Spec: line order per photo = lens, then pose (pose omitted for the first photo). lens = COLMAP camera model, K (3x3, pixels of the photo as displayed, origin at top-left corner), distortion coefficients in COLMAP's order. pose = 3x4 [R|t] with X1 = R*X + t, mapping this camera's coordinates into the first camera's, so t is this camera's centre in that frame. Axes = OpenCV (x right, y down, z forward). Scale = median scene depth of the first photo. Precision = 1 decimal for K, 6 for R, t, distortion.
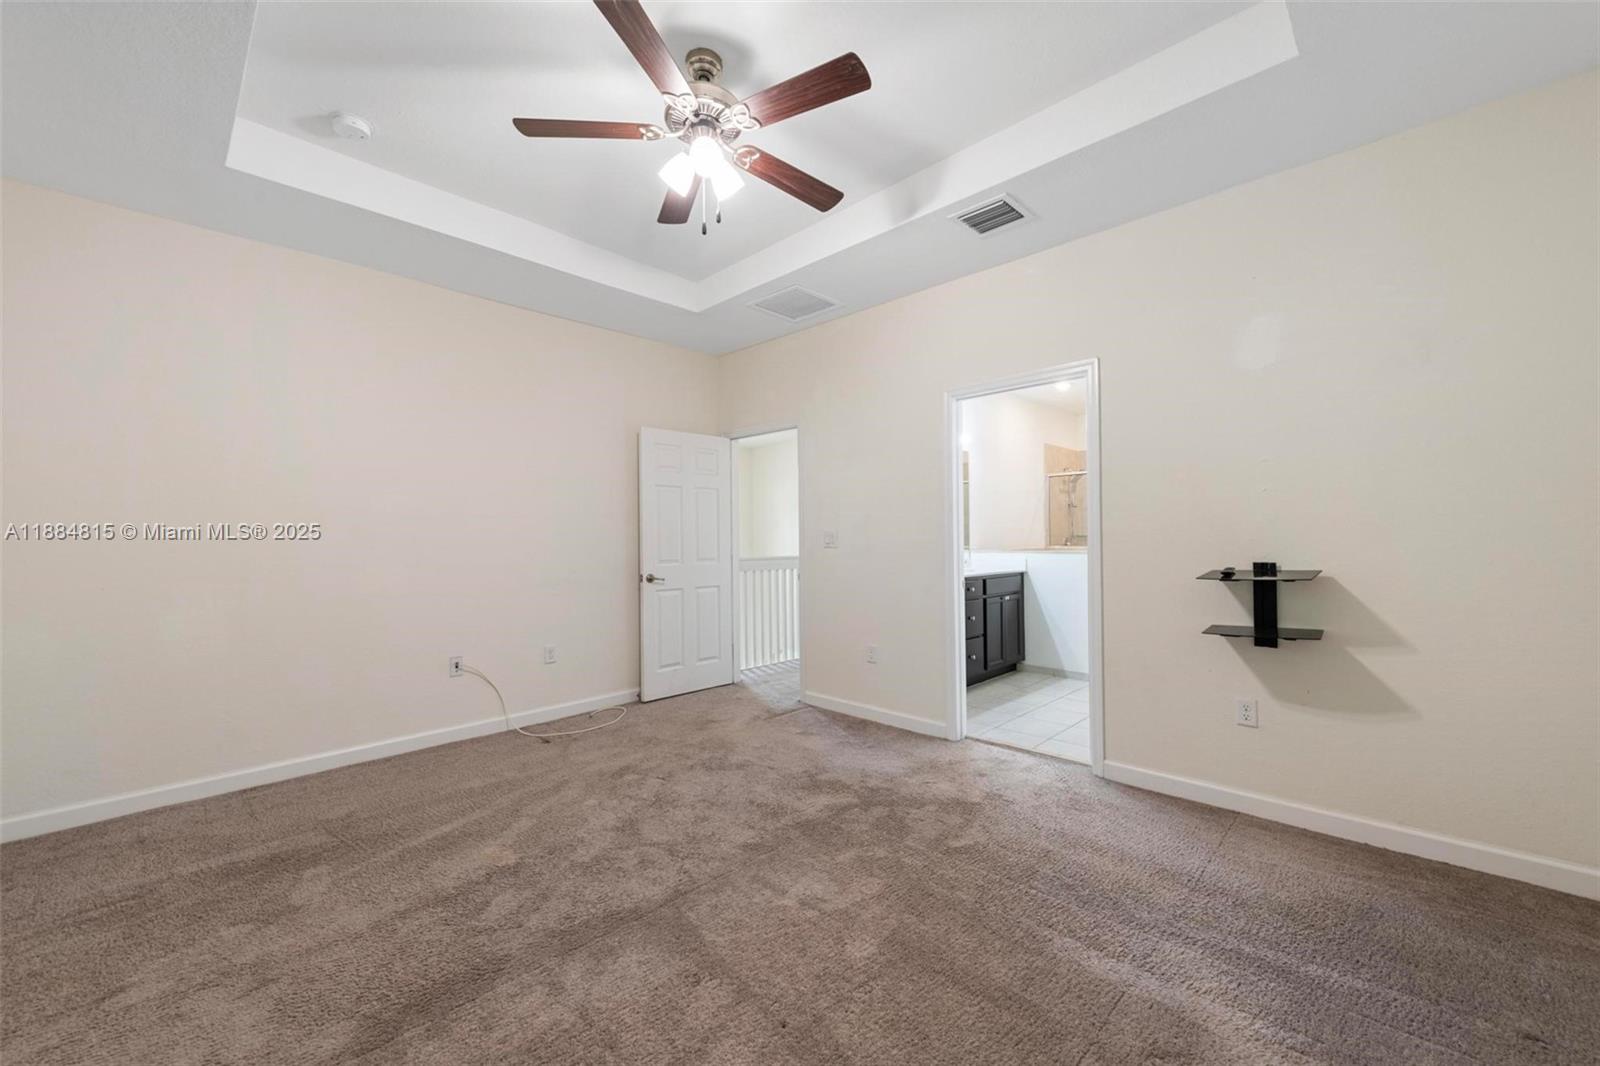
lens RADIAL K [[630.4, 0, 810.5], [0, 630.4, 528.7], [0, 0, 1]] dist [0.010981, -0.000239]
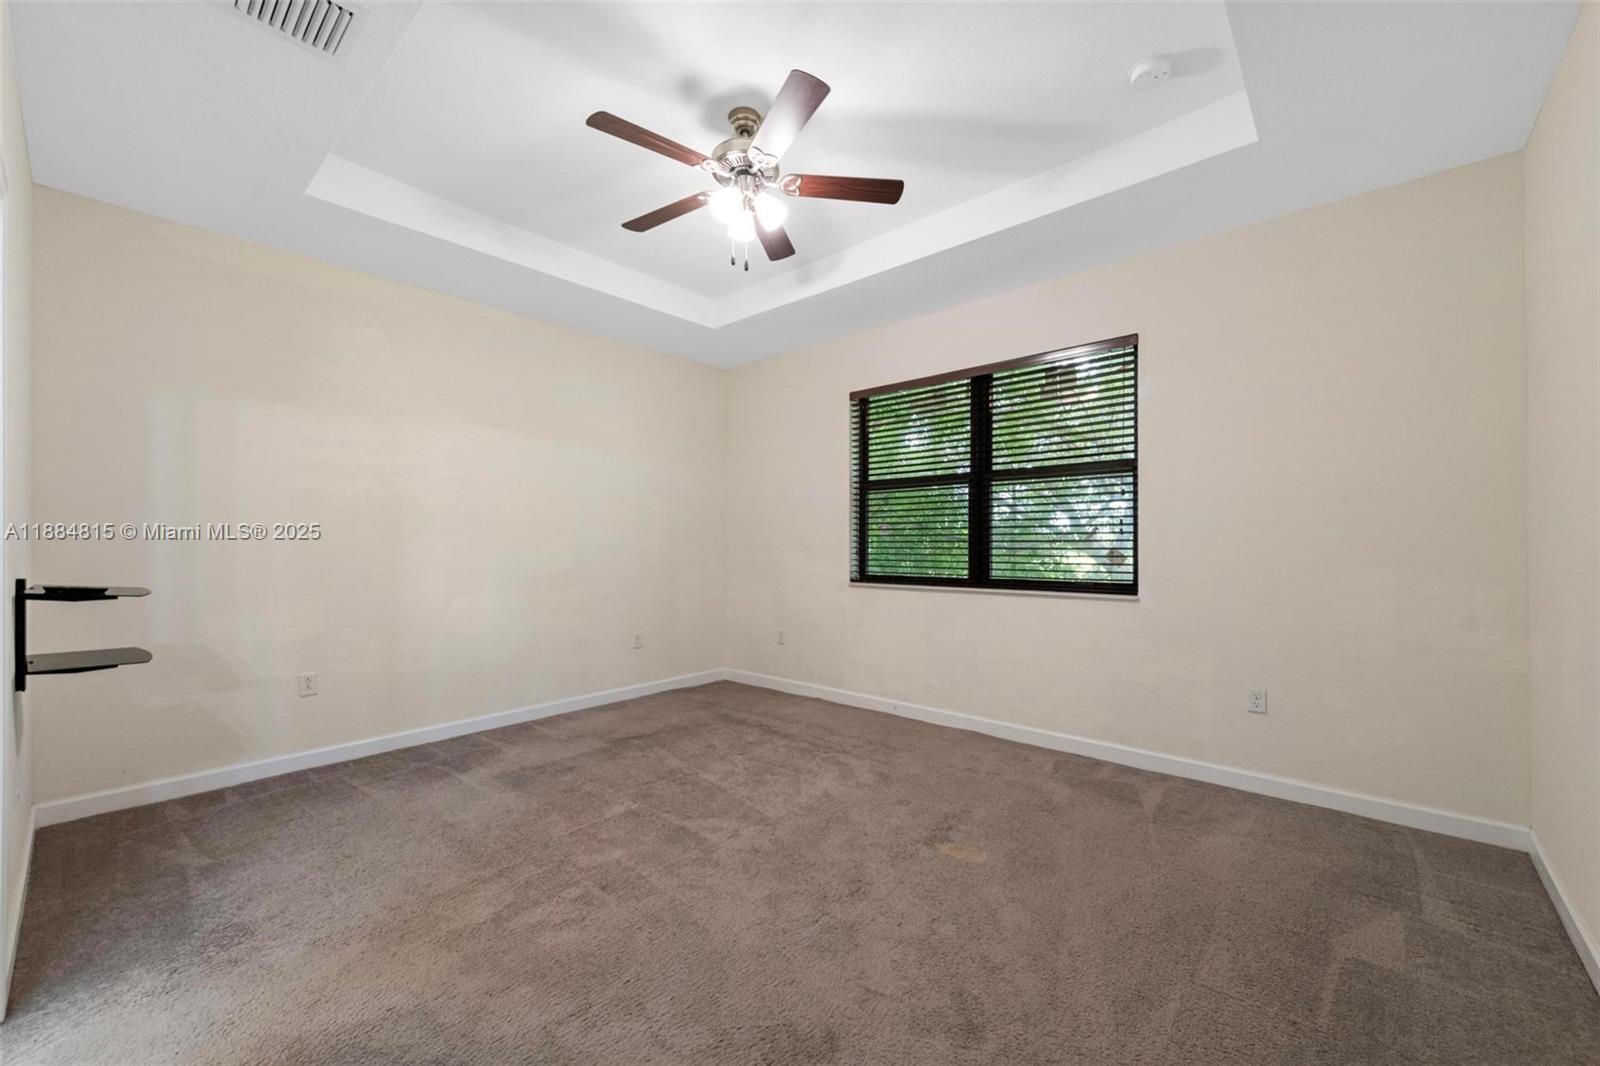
lens RADIAL K [[630.4, 0, 799.0], [0, 630.4, 538.0], [0, 0, 1]] dist [0.010981, -0.000239]
pose [[-0.999516, 0.012664, -0.028409, -0.167621], [0.013341, 0.999629, -0.023762, 0.032151], [0.028097, -0.024130, -0.999314, 1.574605]]
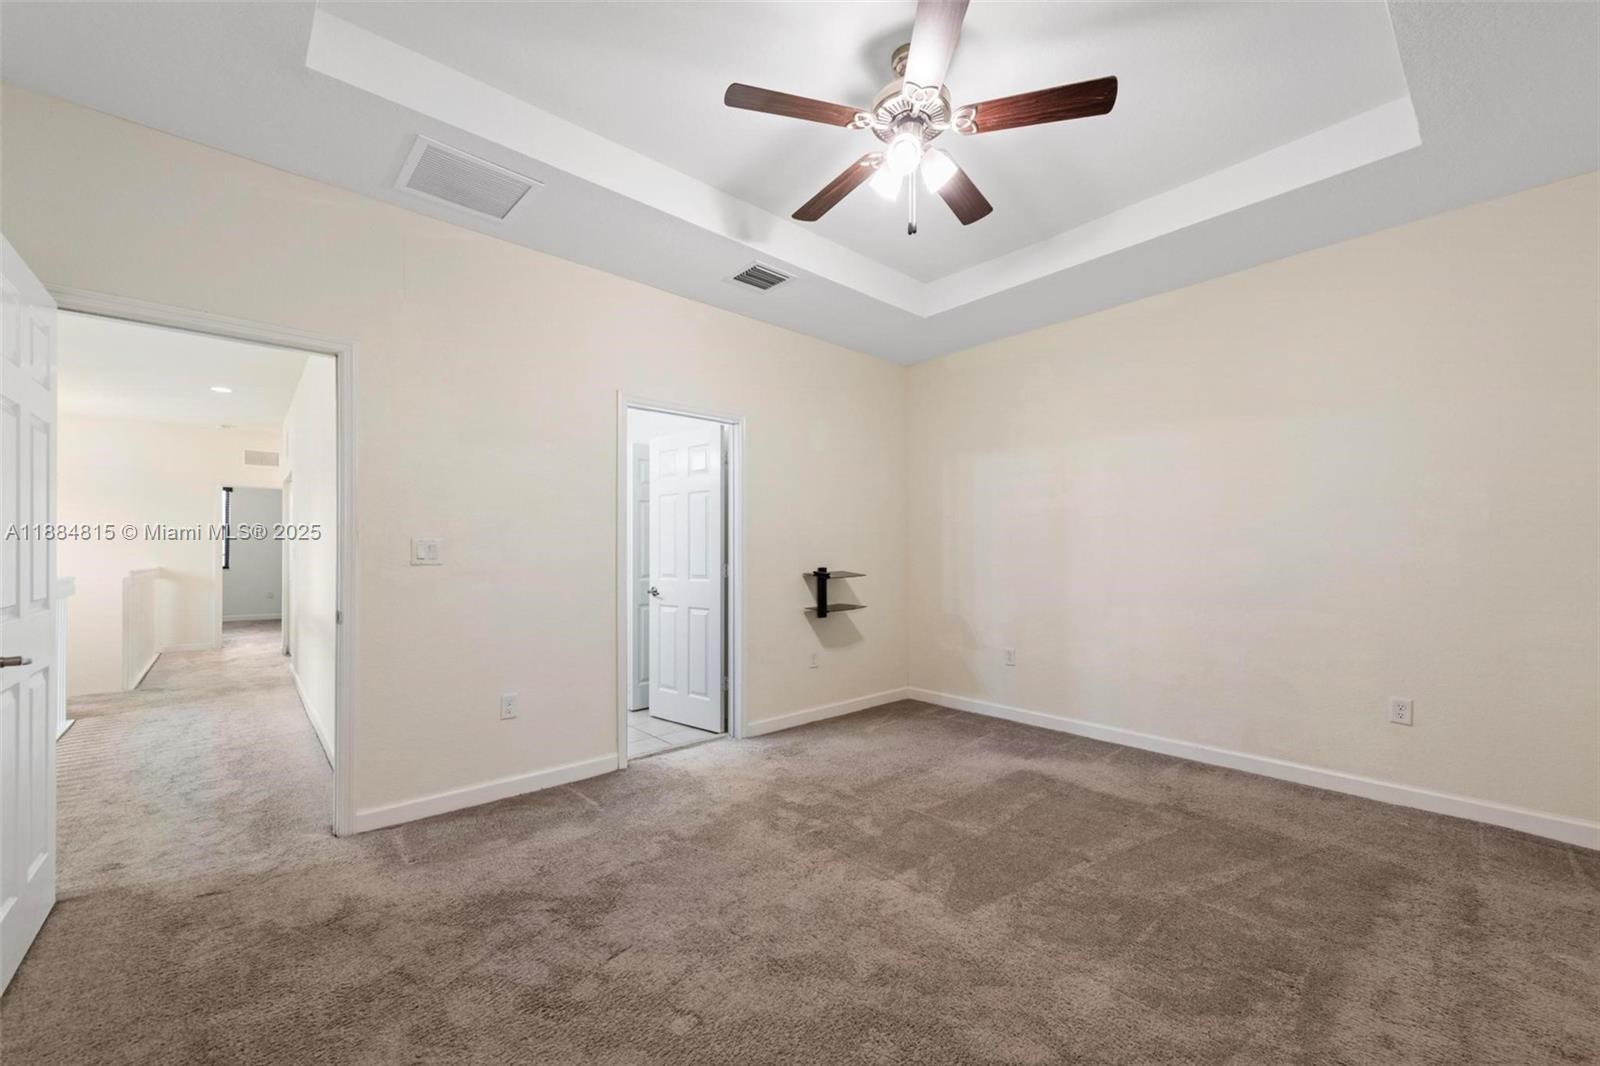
lens RADIAL K [[630.4, 0, 809.4], [0, 630.4, 545.1], [0, 0, 1]] dist [0.010981, -0.000239]
pose [[0.073950, 0.020659, 0.997048, -0.844017], [-0.012626, 0.999725, -0.019778, 0.023816], [-0.997182, -0.011127, 0.074190, 0.801986]]
